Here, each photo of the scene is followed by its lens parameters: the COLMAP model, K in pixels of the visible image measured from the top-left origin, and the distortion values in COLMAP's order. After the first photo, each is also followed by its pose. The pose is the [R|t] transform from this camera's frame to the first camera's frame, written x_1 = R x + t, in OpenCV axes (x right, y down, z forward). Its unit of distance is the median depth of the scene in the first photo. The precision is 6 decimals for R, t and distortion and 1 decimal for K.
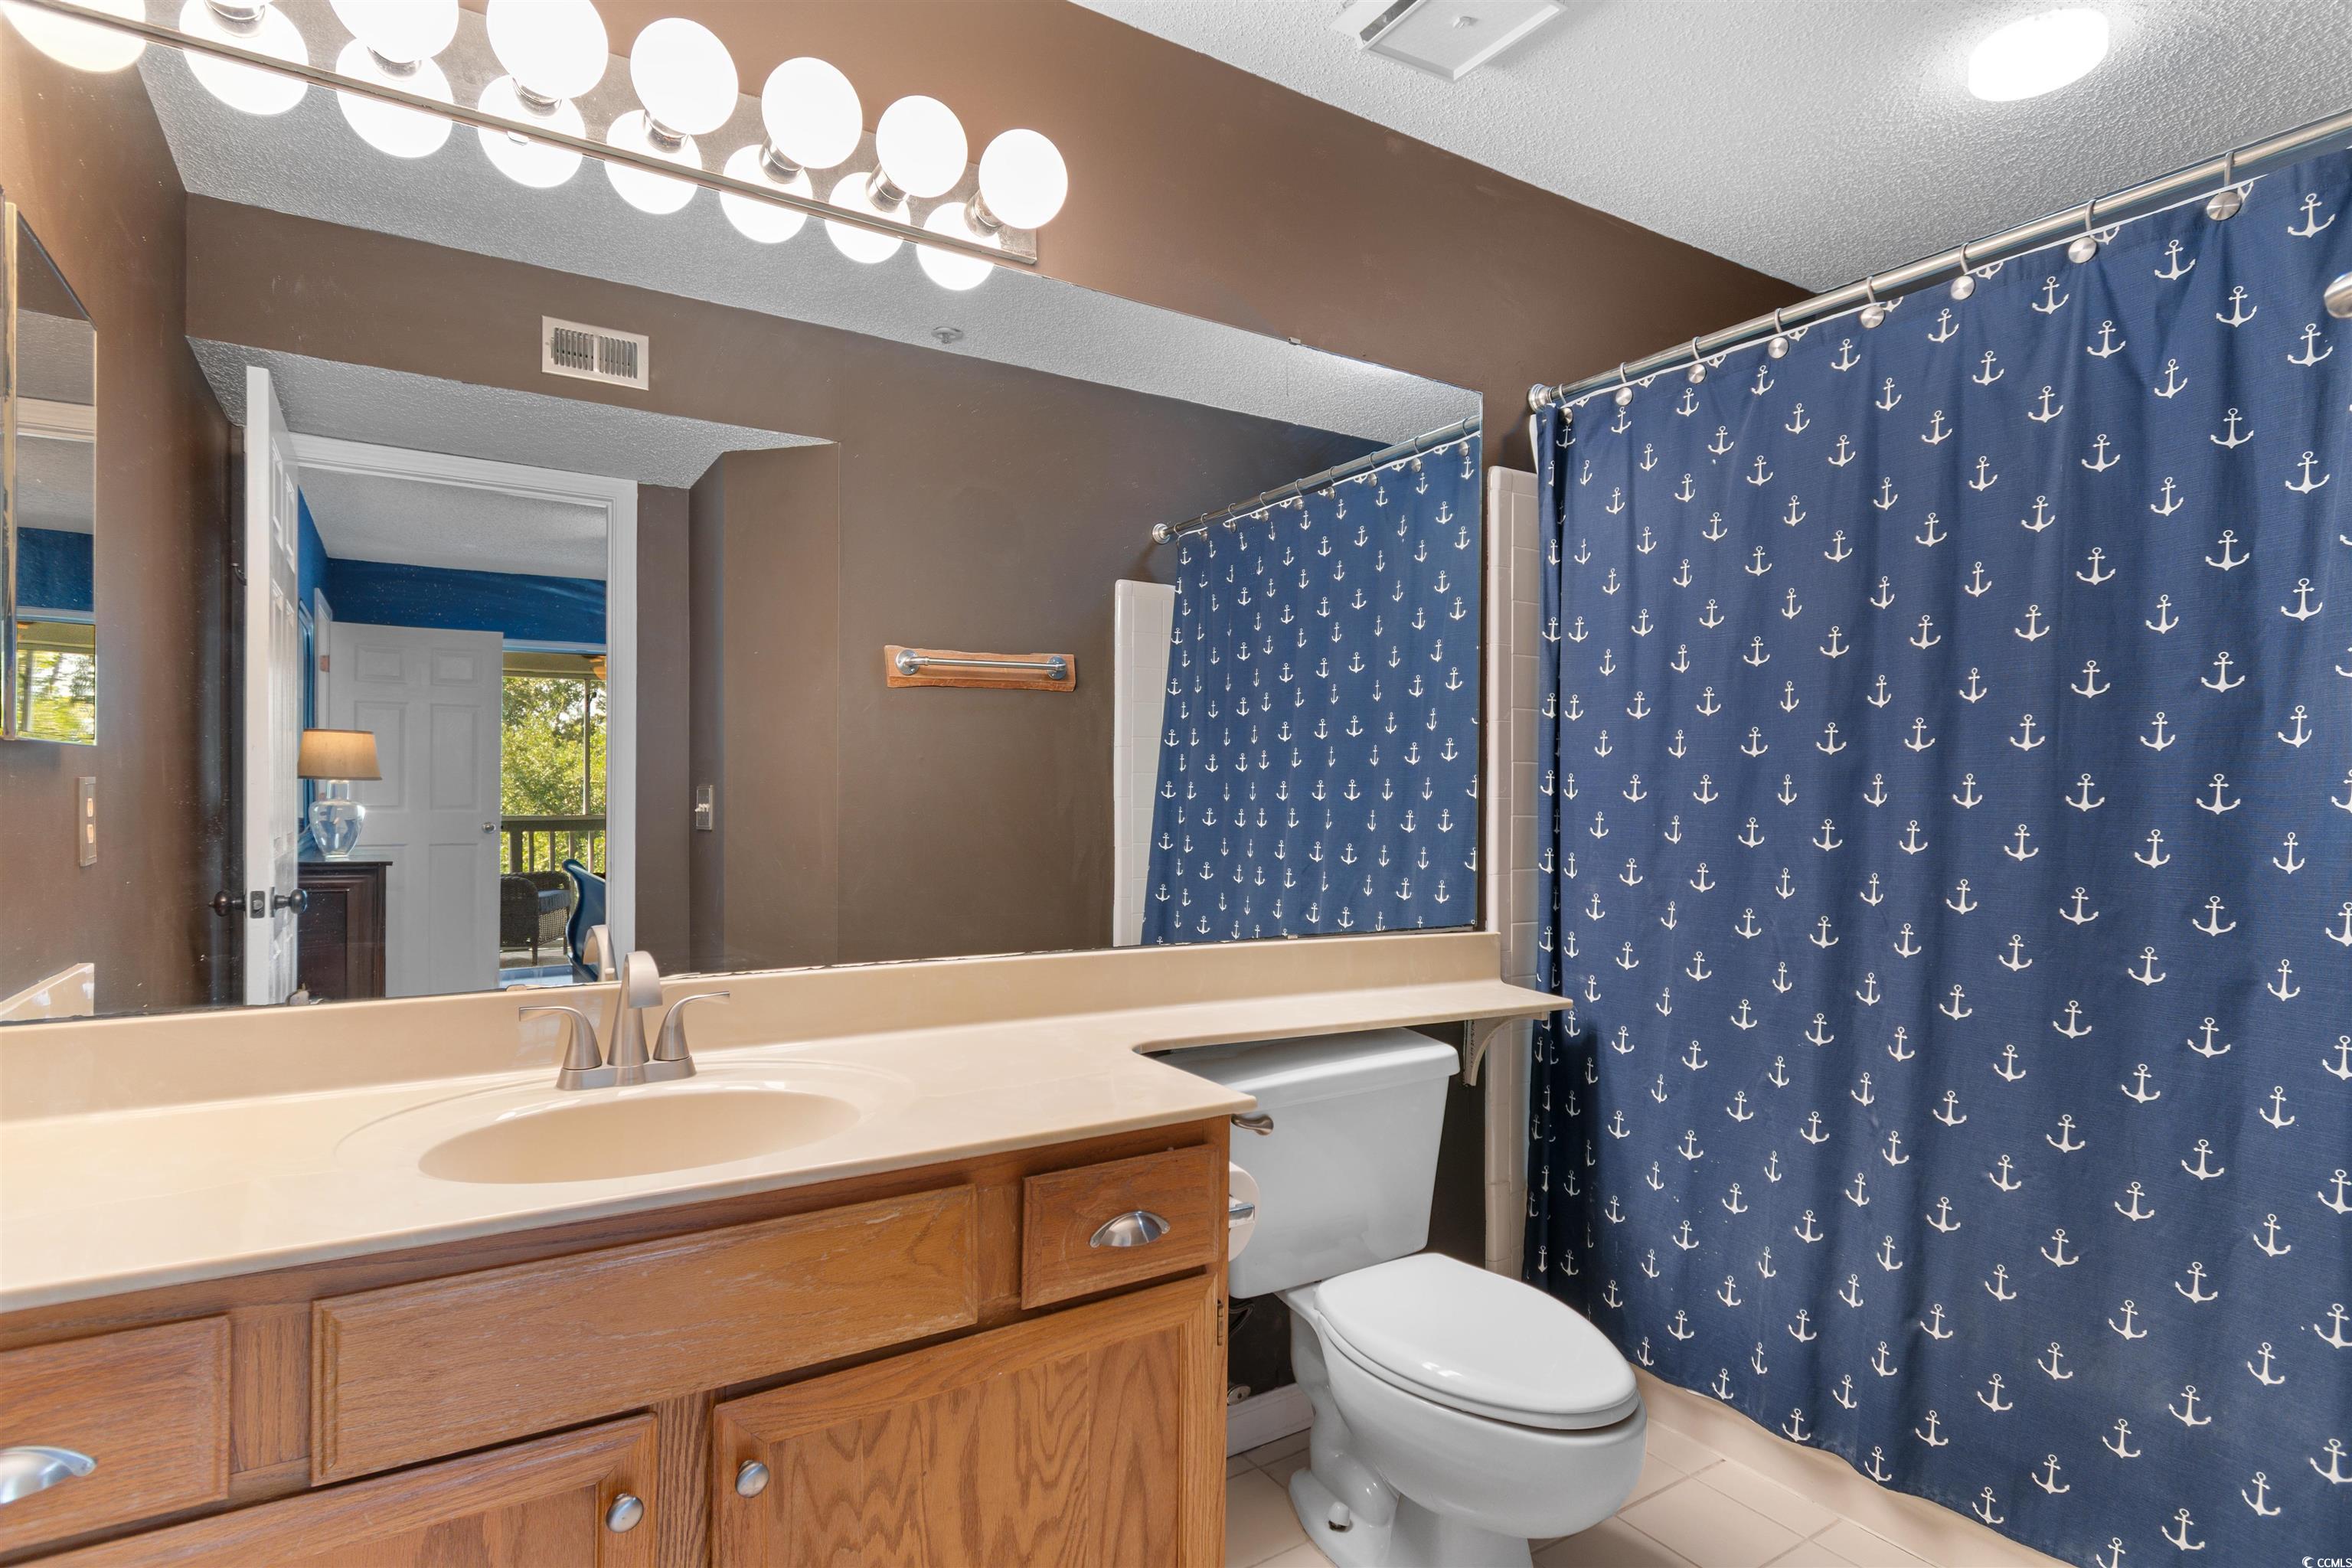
lens RADIAL K [[1213.7, 0, 1174.8], [0, 1213.7, 793.2], [0, 0, 1]] dist [0.006979, 0.000519]
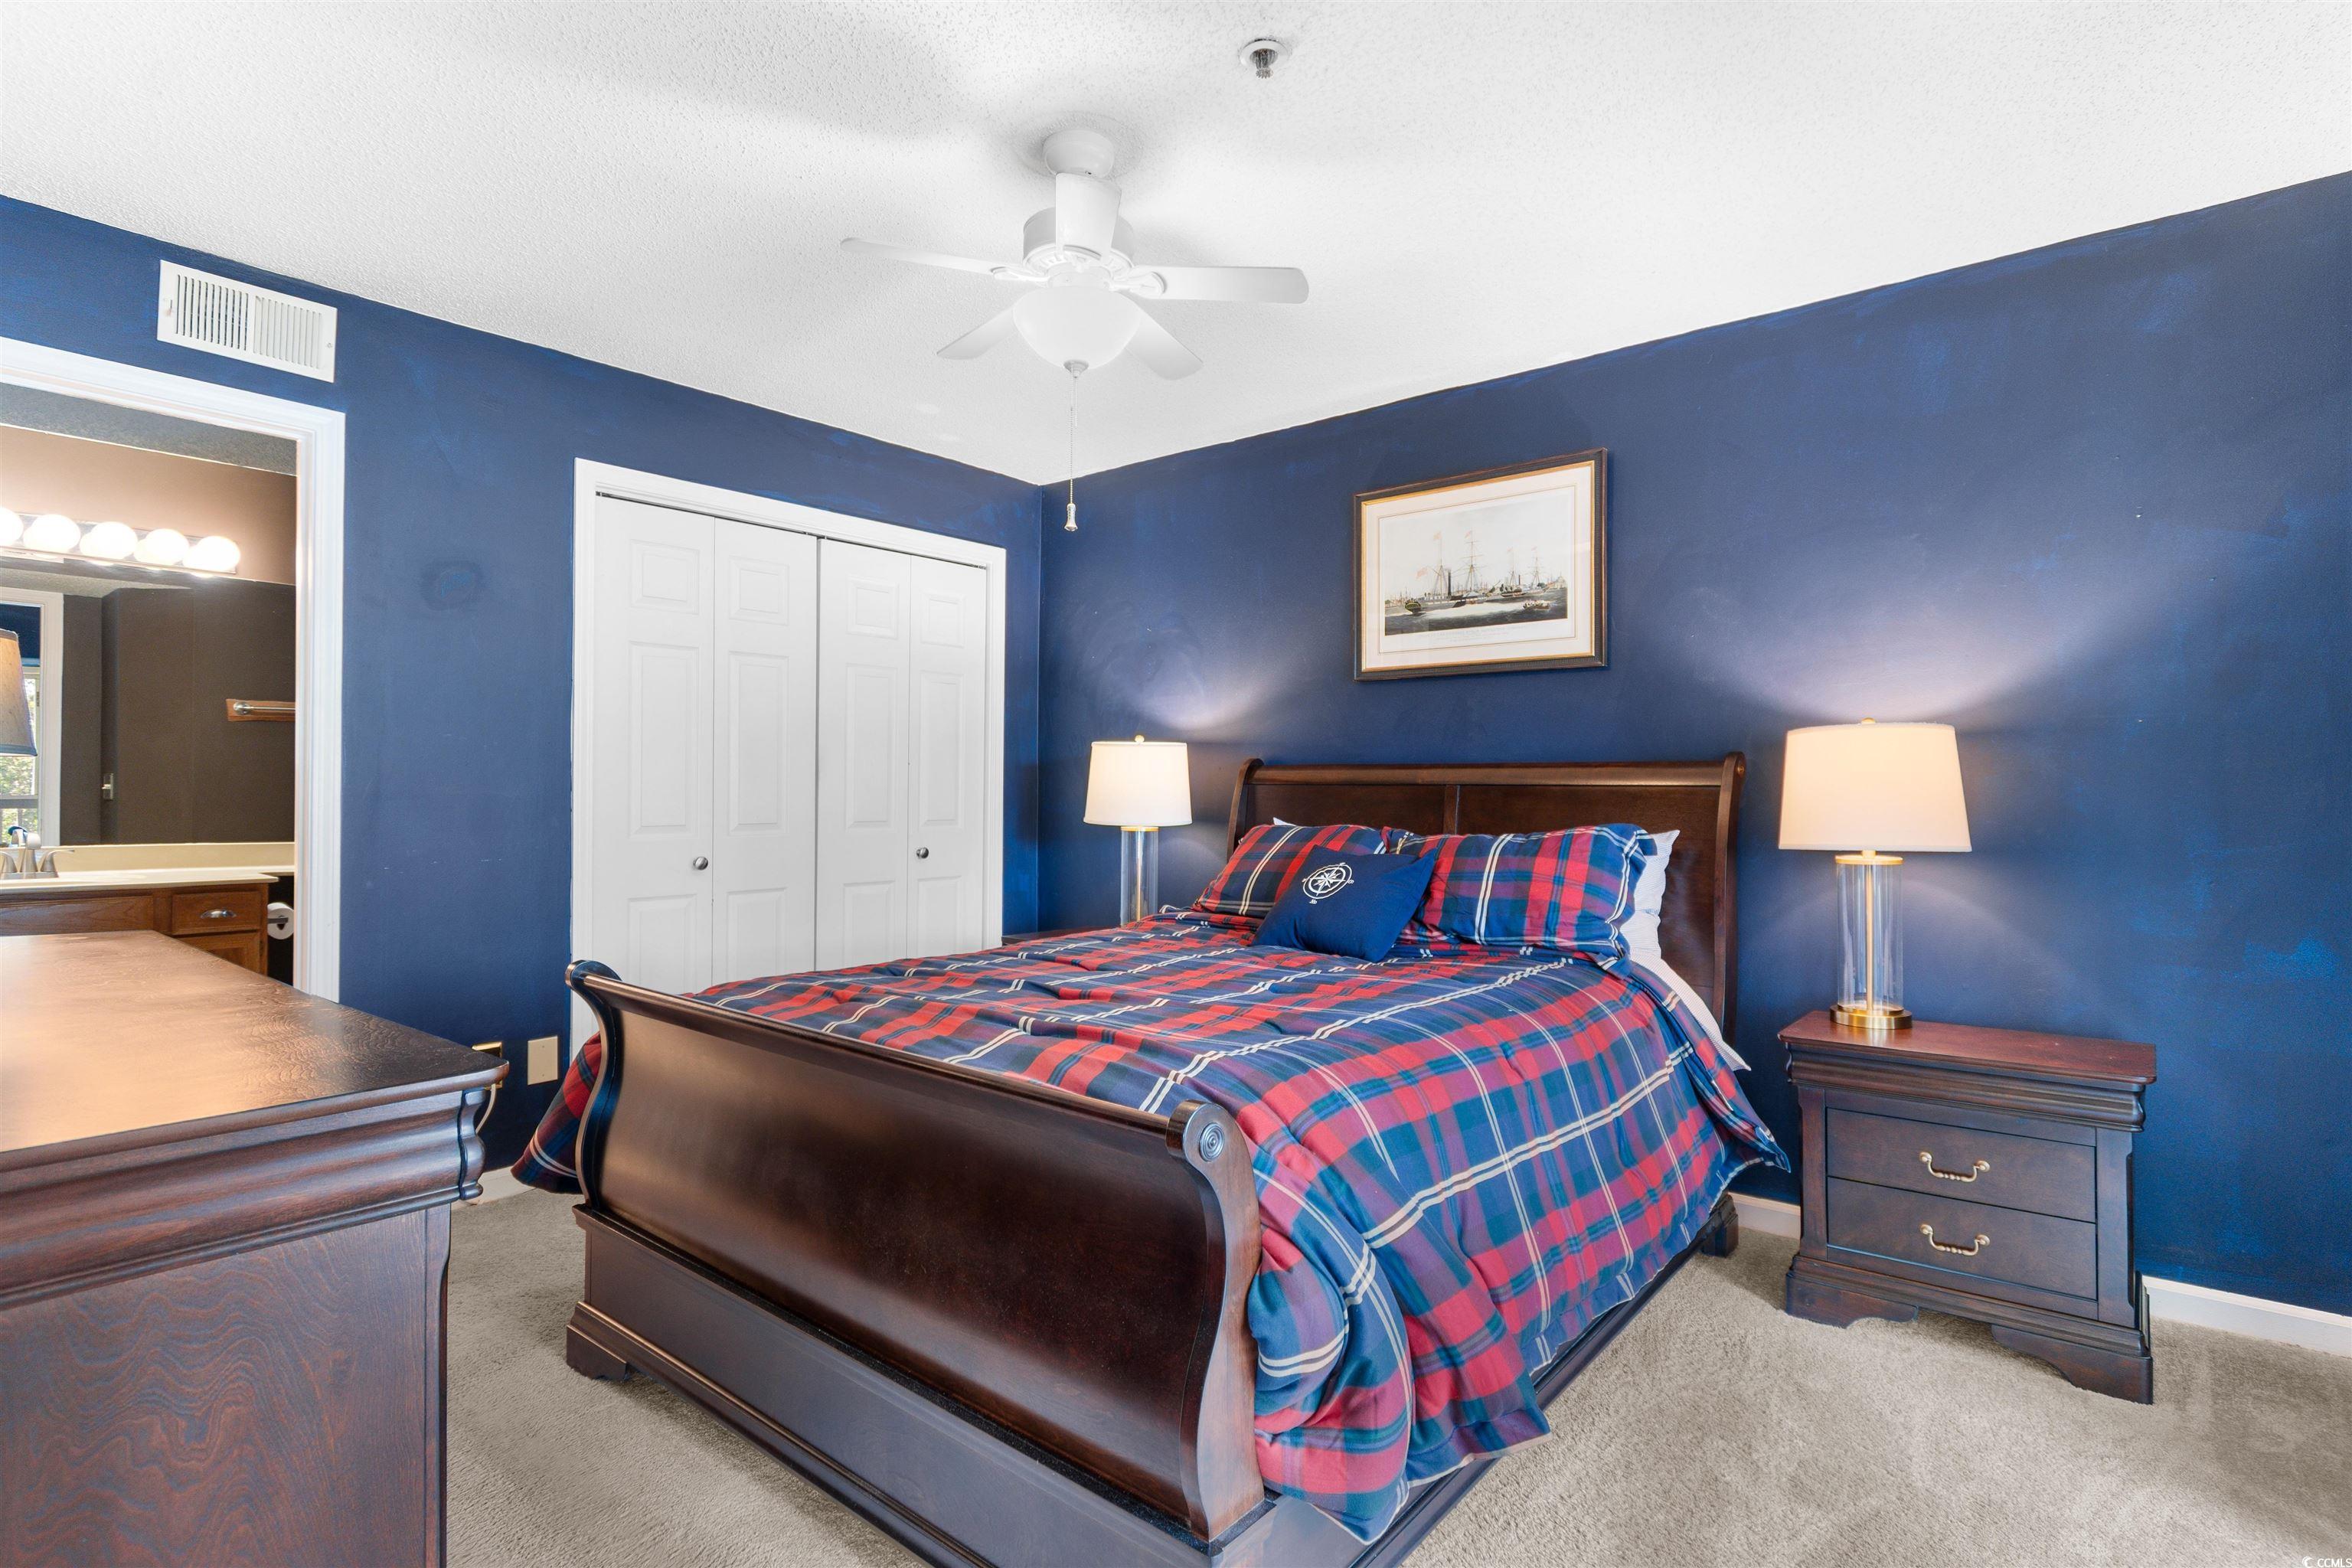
lens RADIAL K [[1163.9, 0, 1175.9], [0, 1163.9, 781.0], [0, 0, 1]] dist [-0.000685, 0.000016]
pose [[0.950606, 0.004192, 0.310371, 0.577453], [-0.005367, 0.999981, 0.002932, -0.010293], [-0.310353, -0.004453, 0.950611, -1.114815]]
